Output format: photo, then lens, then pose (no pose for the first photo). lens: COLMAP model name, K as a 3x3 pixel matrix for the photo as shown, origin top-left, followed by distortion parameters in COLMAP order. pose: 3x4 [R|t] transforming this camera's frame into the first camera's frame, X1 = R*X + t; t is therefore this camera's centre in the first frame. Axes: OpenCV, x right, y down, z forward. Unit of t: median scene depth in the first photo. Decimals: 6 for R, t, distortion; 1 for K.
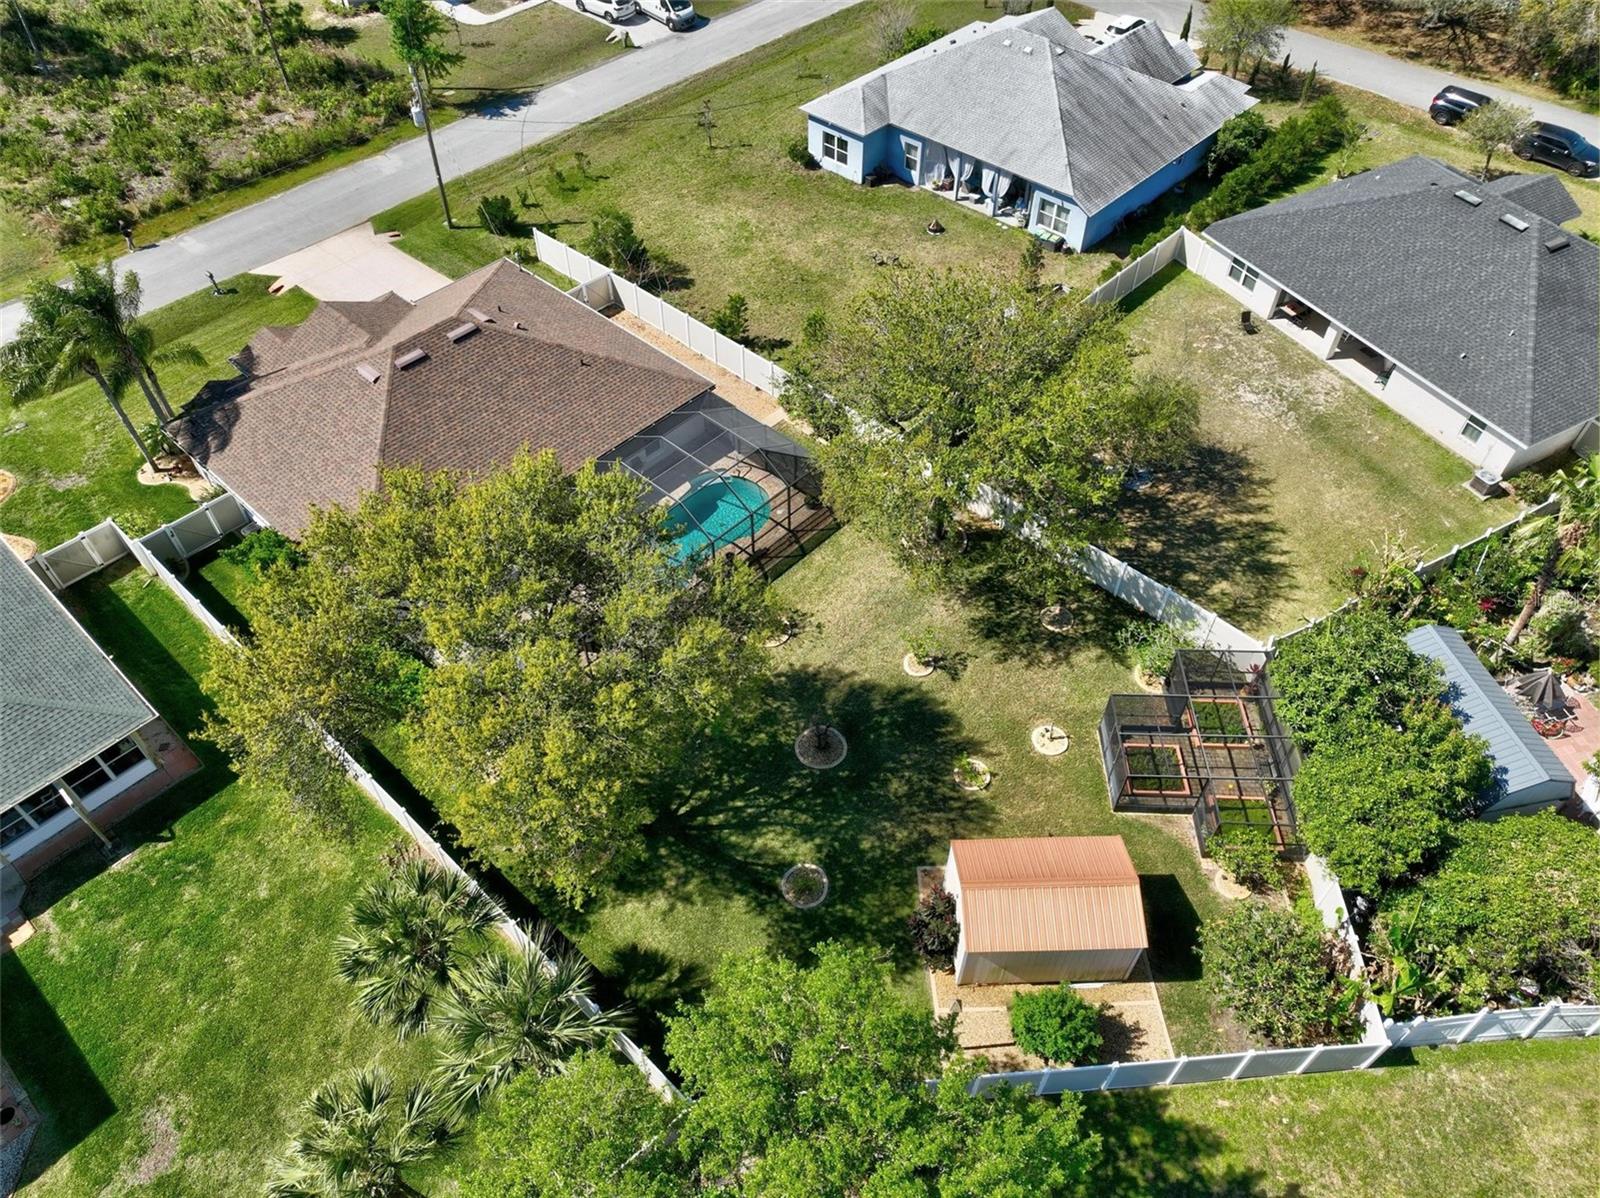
lens RADIAL K [[1129.9, 0, 800.0], [0, 1129.9, 599.0], [0, 0, 1]] dist [-0.006601, 0.026813]
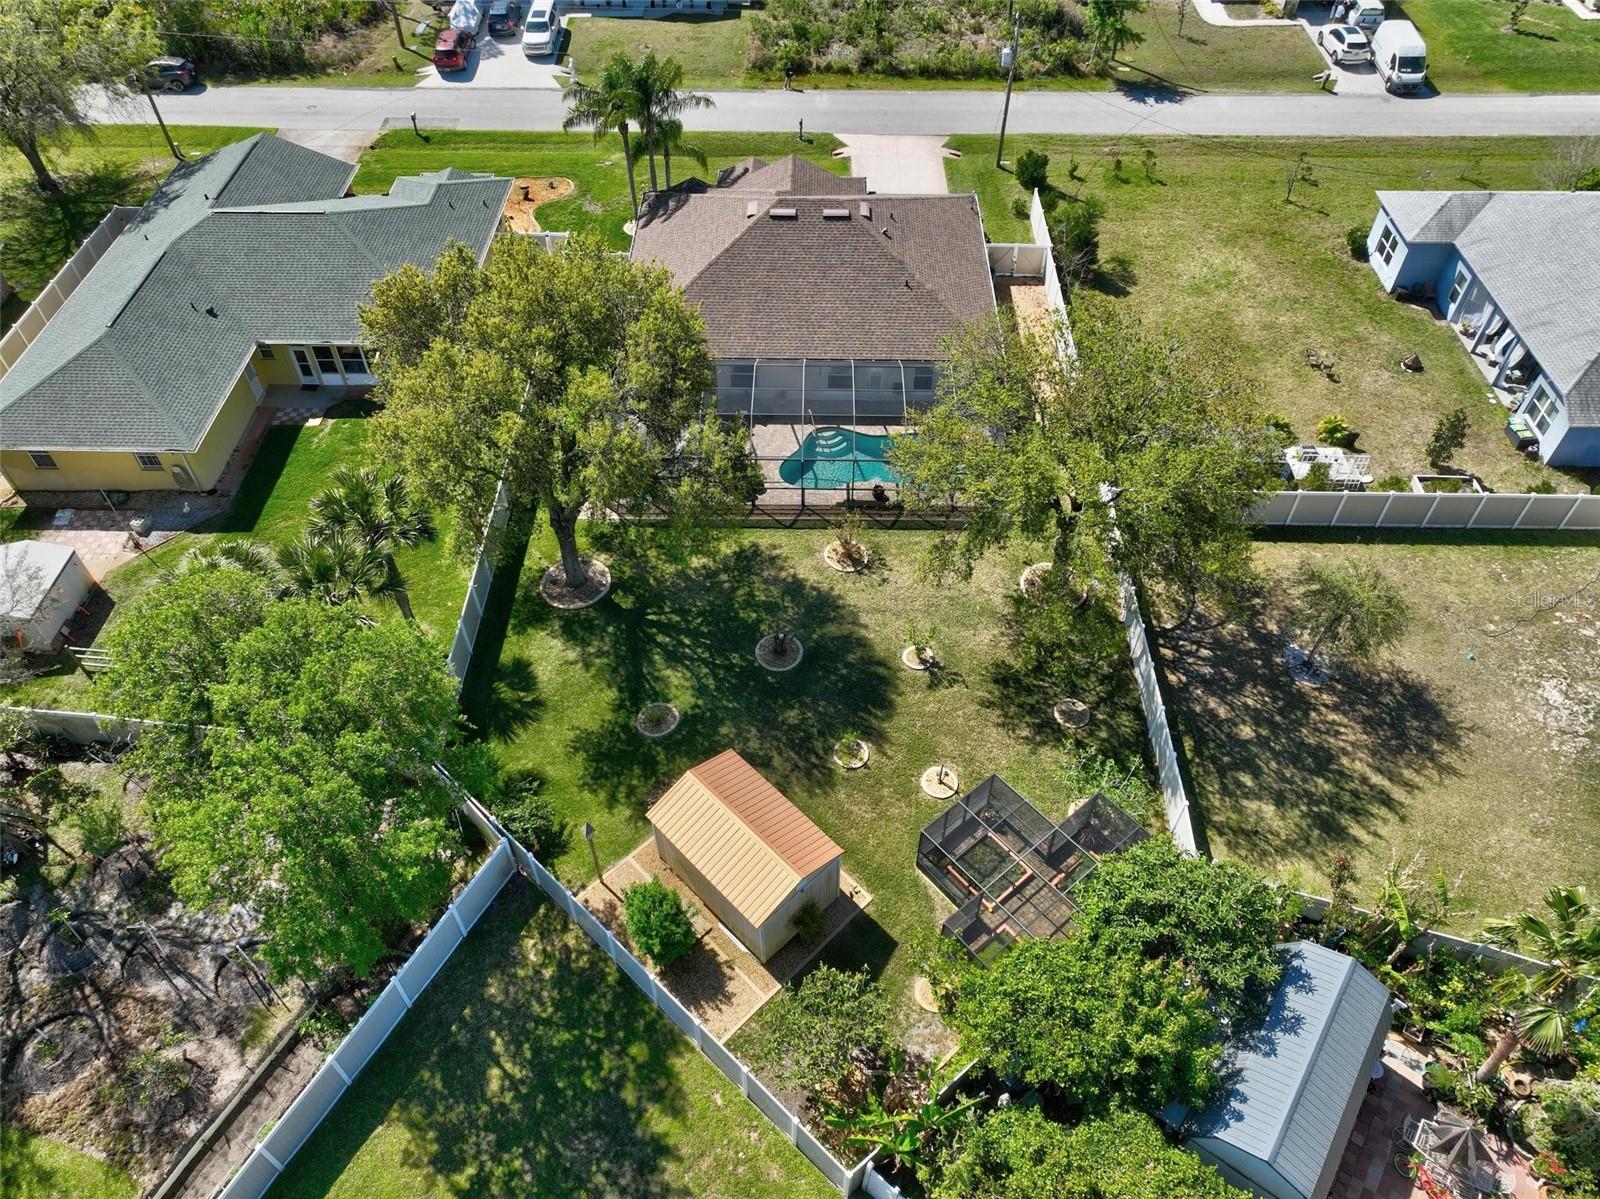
lens RADIAL K [[1127.7, 0, 800.0], [0, 1127.7, 599.5], [0, 0, 1]] dist [-0.003357, 0.023087]
pose [[0.667395, 0.551468, -0.500466, 0.385886], [-0.554034, 0.816747, 0.161150, -0.066741], [0.497624, 0.169724, 0.850626, 0.062023]]
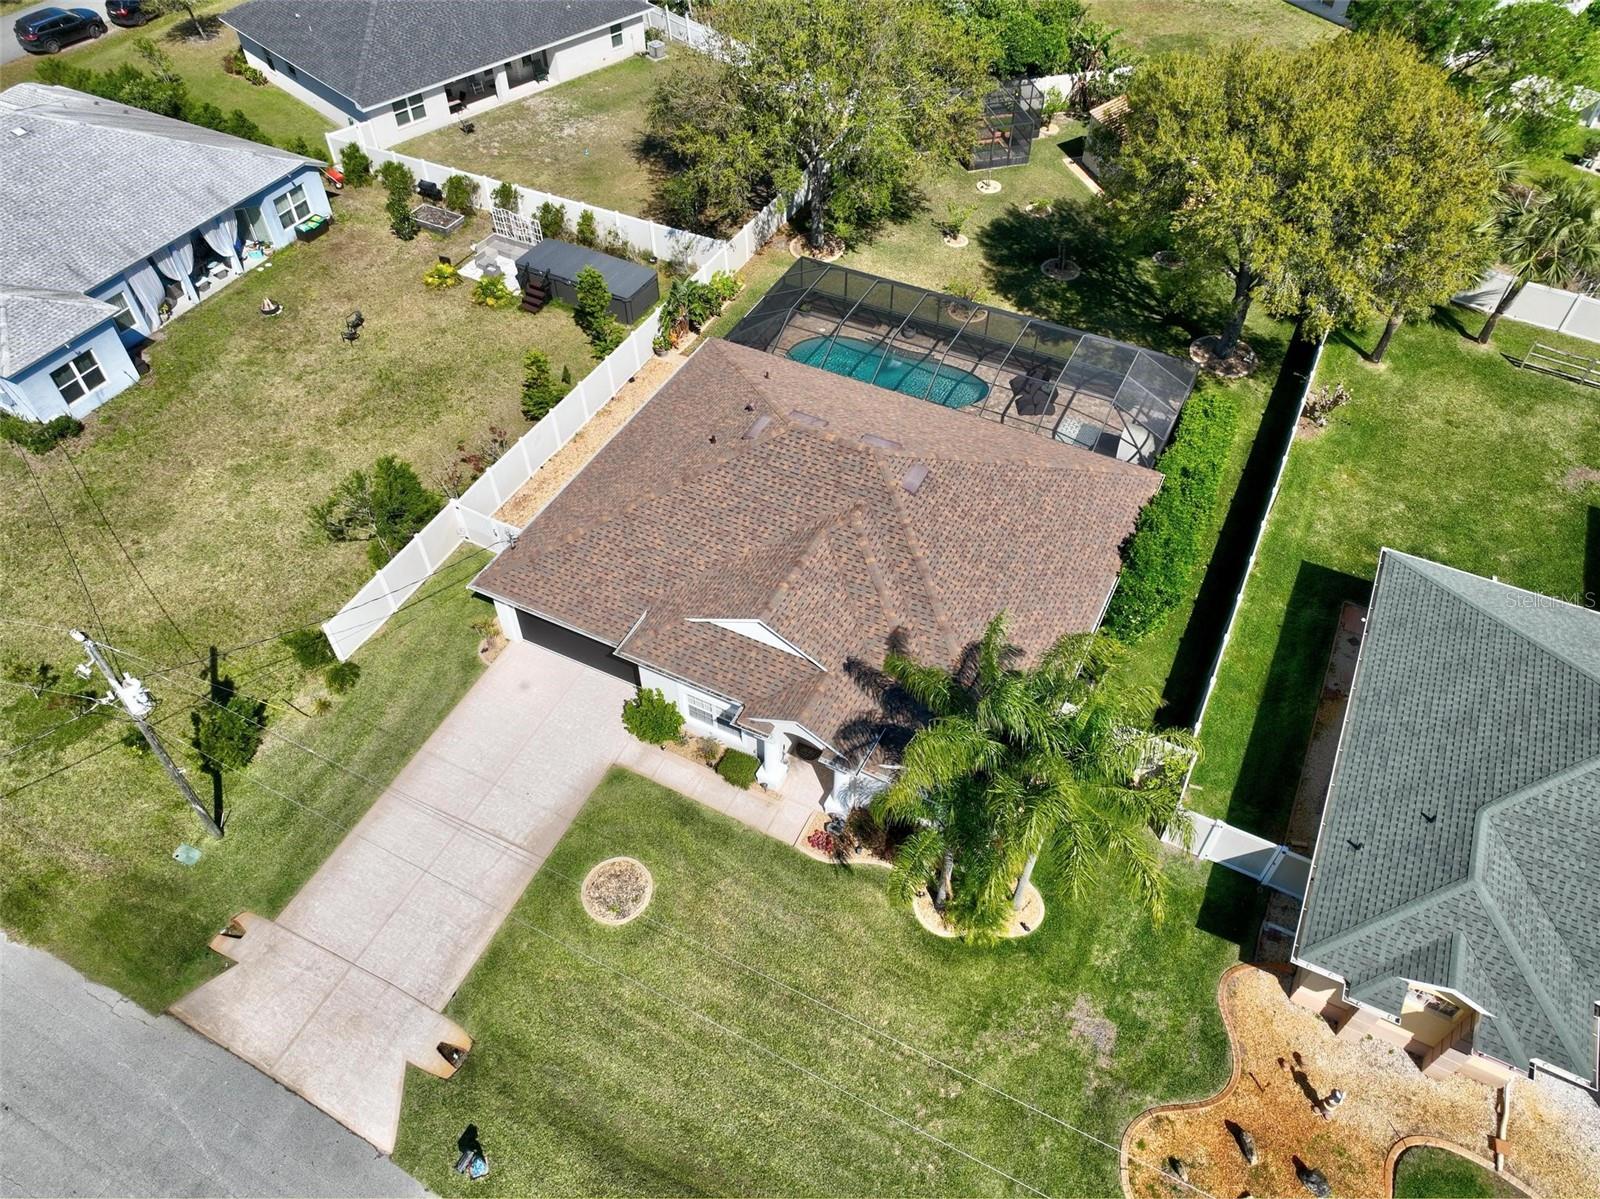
lens RADIAL K [[1127.7, 0, 800.0], [0, 1127.7, 599.5], [0, 0, 1]] dist [-0.003357, 0.023087]
pose [[-0.274610, -0.708586, 0.649996, -0.729656], [0.714868, 0.301645, 0.630852, -0.567526], [-0.643081, 0.637900, 0.423711, 0.628671]]
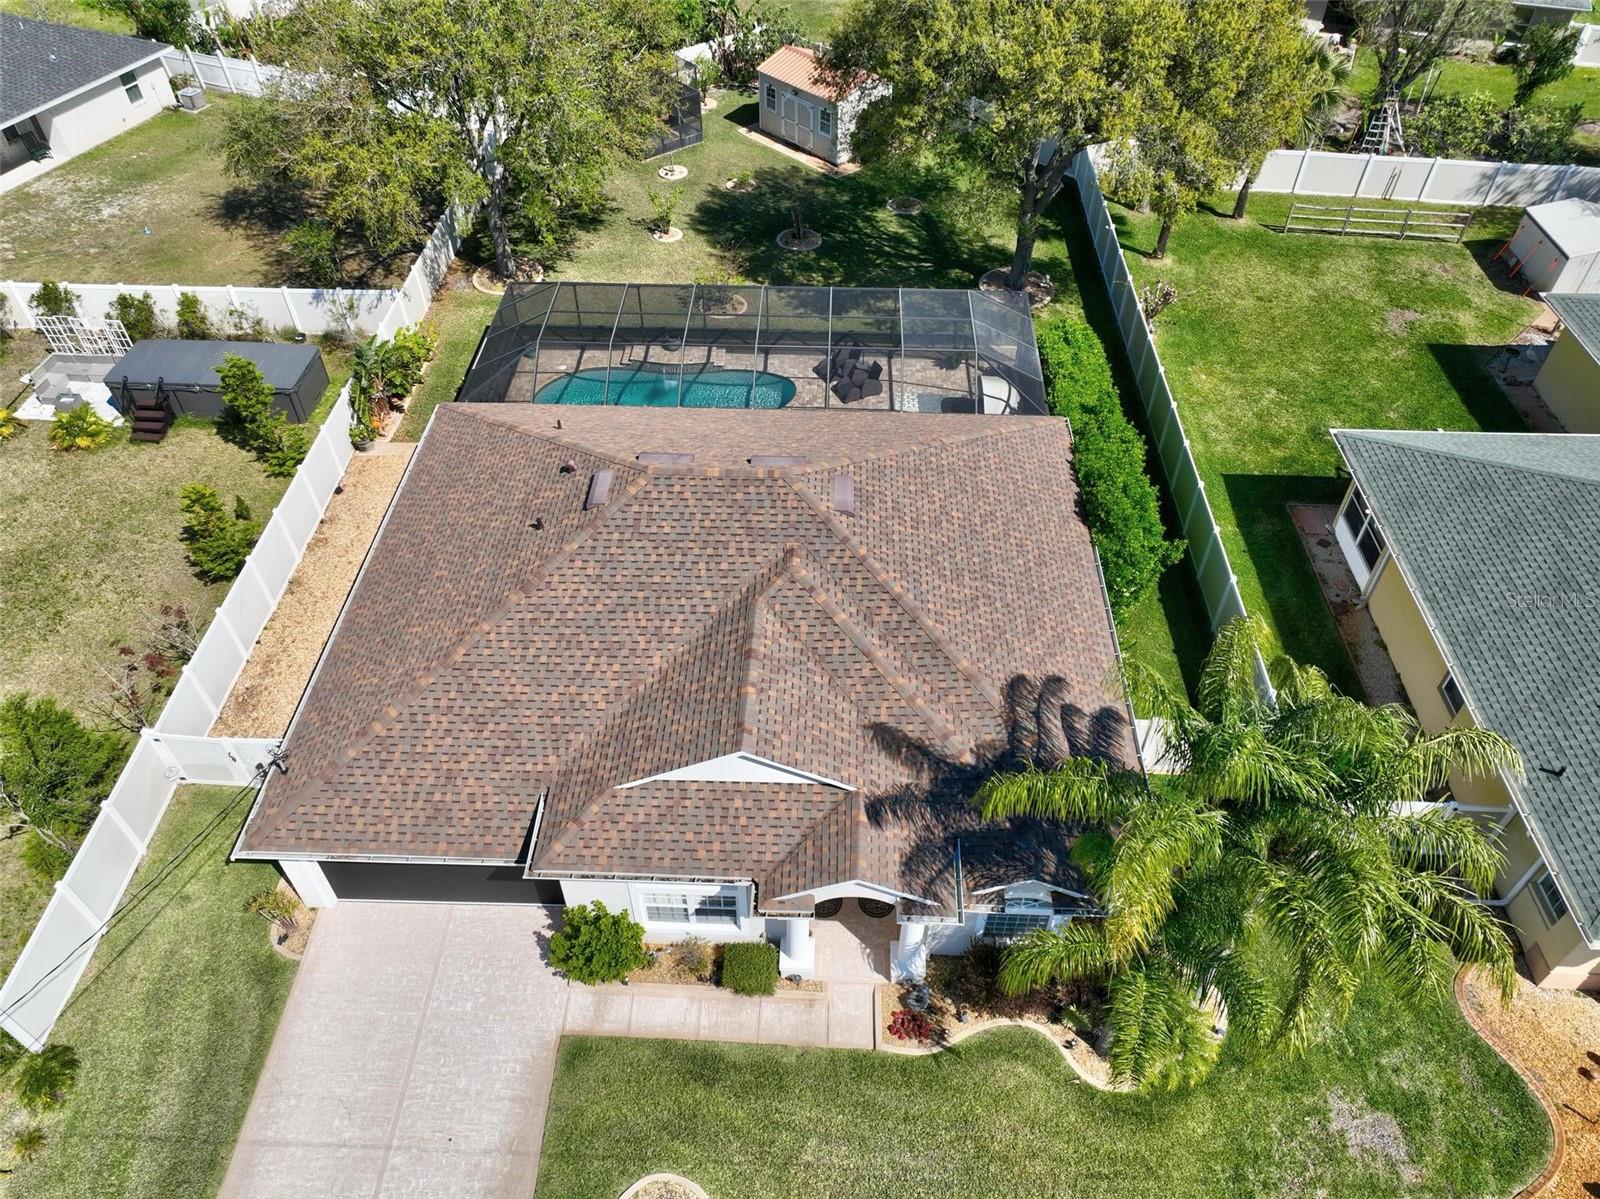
lens RADIAL K [[1129.9, 0, 800.0], [0, 1129.9, 599.5], [0, 0, 1]] dist [-0.006601, 0.026813]
pose [[-0.651947, -0.534465, 0.537878, -0.555866], [0.564188, 0.132023, 0.815022, -0.525736], [-0.506613, 0.834816, 0.215467, 0.751713]]
